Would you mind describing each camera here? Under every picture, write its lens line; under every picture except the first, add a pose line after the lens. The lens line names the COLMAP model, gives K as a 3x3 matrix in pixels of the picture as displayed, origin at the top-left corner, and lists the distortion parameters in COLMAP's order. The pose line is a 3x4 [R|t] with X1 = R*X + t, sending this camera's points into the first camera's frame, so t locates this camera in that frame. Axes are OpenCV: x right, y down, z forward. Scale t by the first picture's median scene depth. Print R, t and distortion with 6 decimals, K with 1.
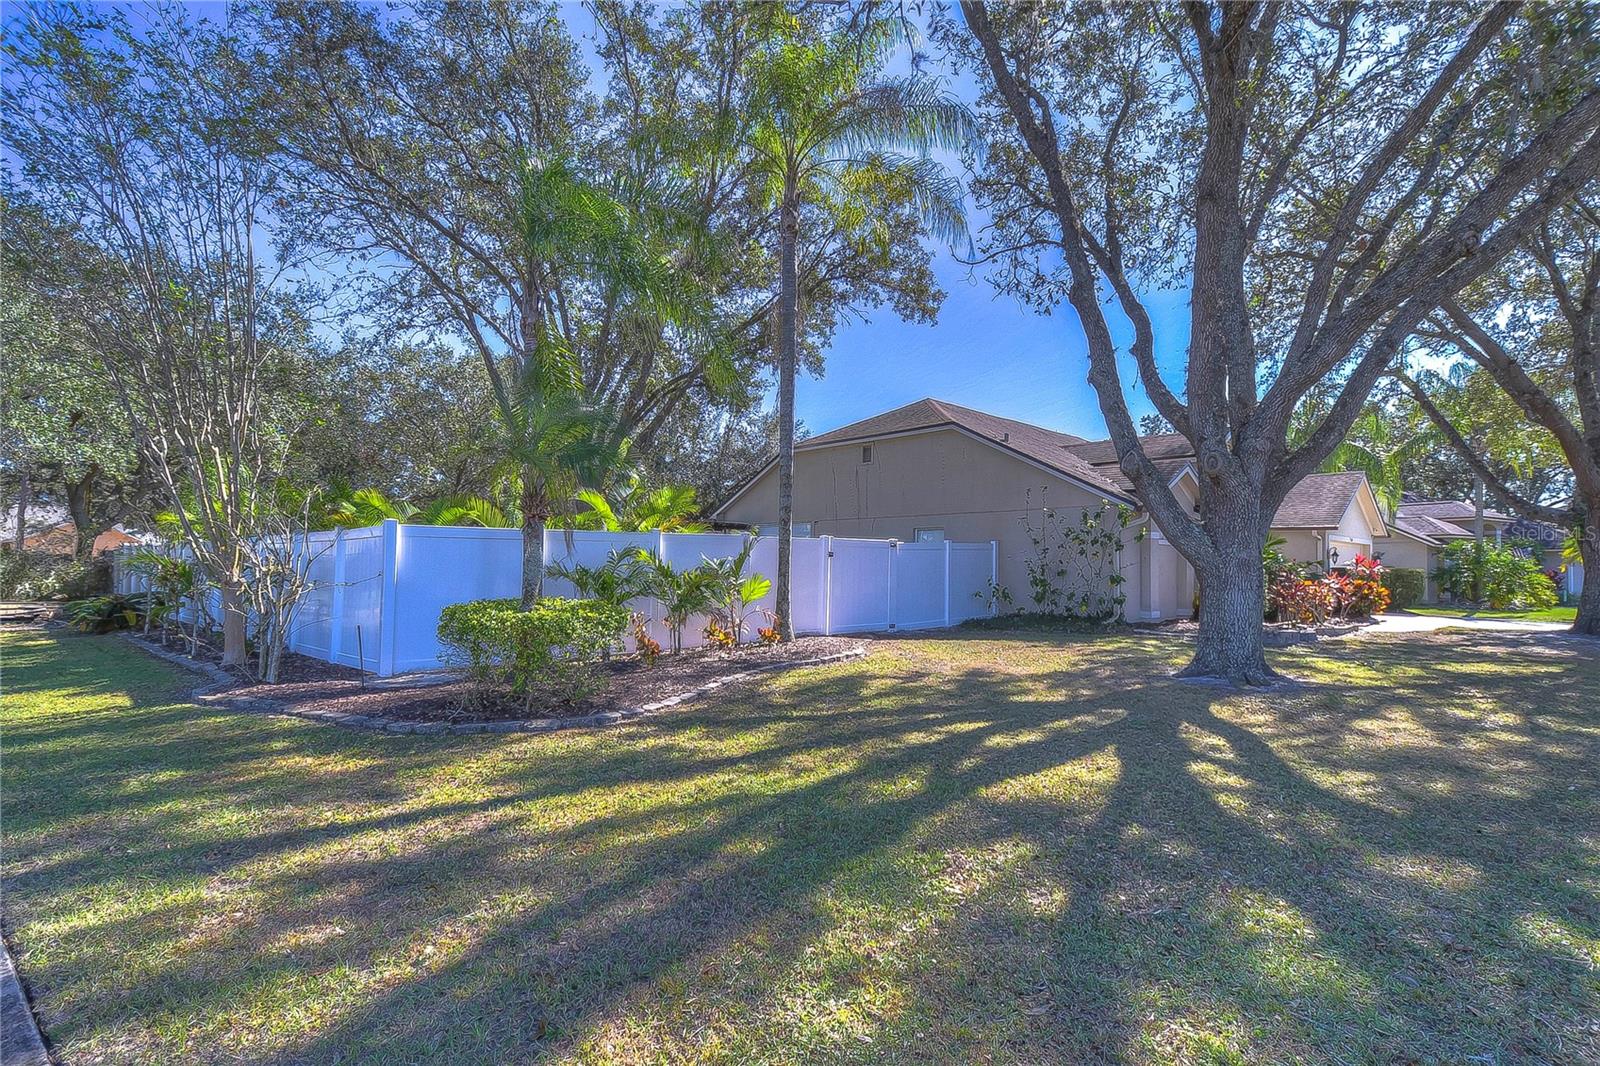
lens RADIAL K [[775.1, 0, 800.1], [0, 775.1, 551.6], [0, 0, 1]] dist [0.014054, -0.010945]
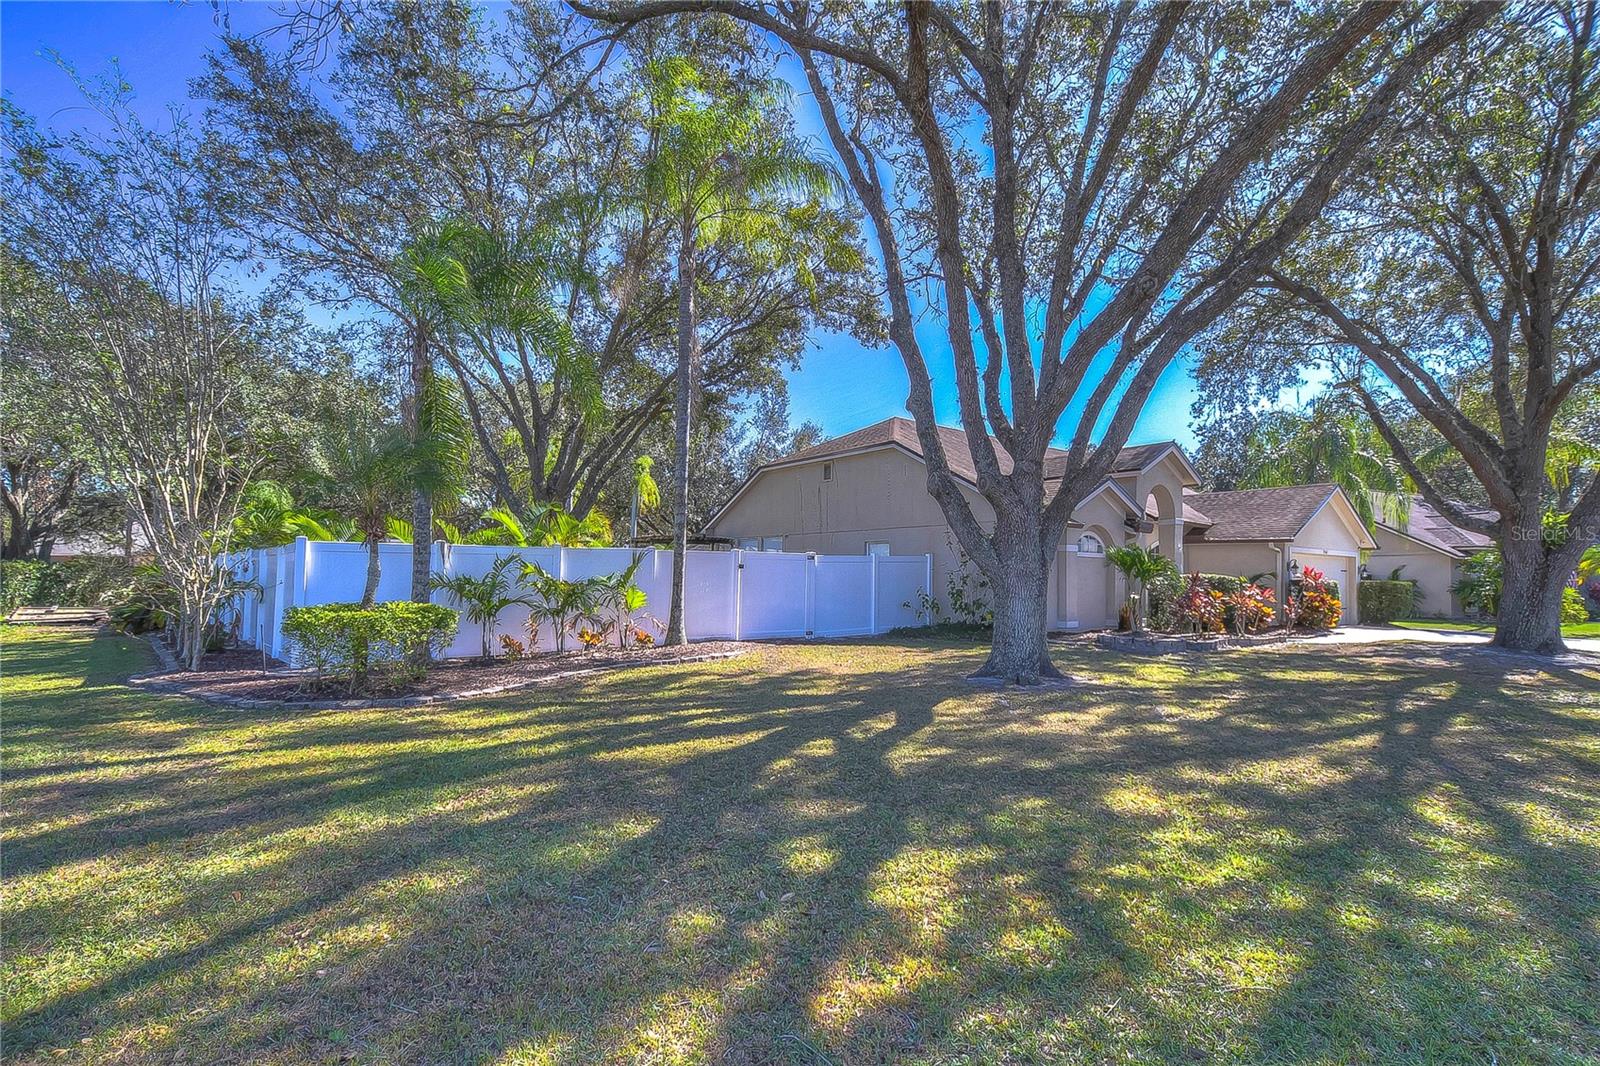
lens RADIAL K [[775.1, 0, 800.1], [0, 775.1, 551.6], [0, 0, 1]] dist [0.014054, -0.010945]
pose [[0.995225, -0.001700, -0.097589, 0.243256], [0.000077, 0.999862, -0.016632, 0.001251], [0.097604, 0.016545, 0.995088, -0.079269]]
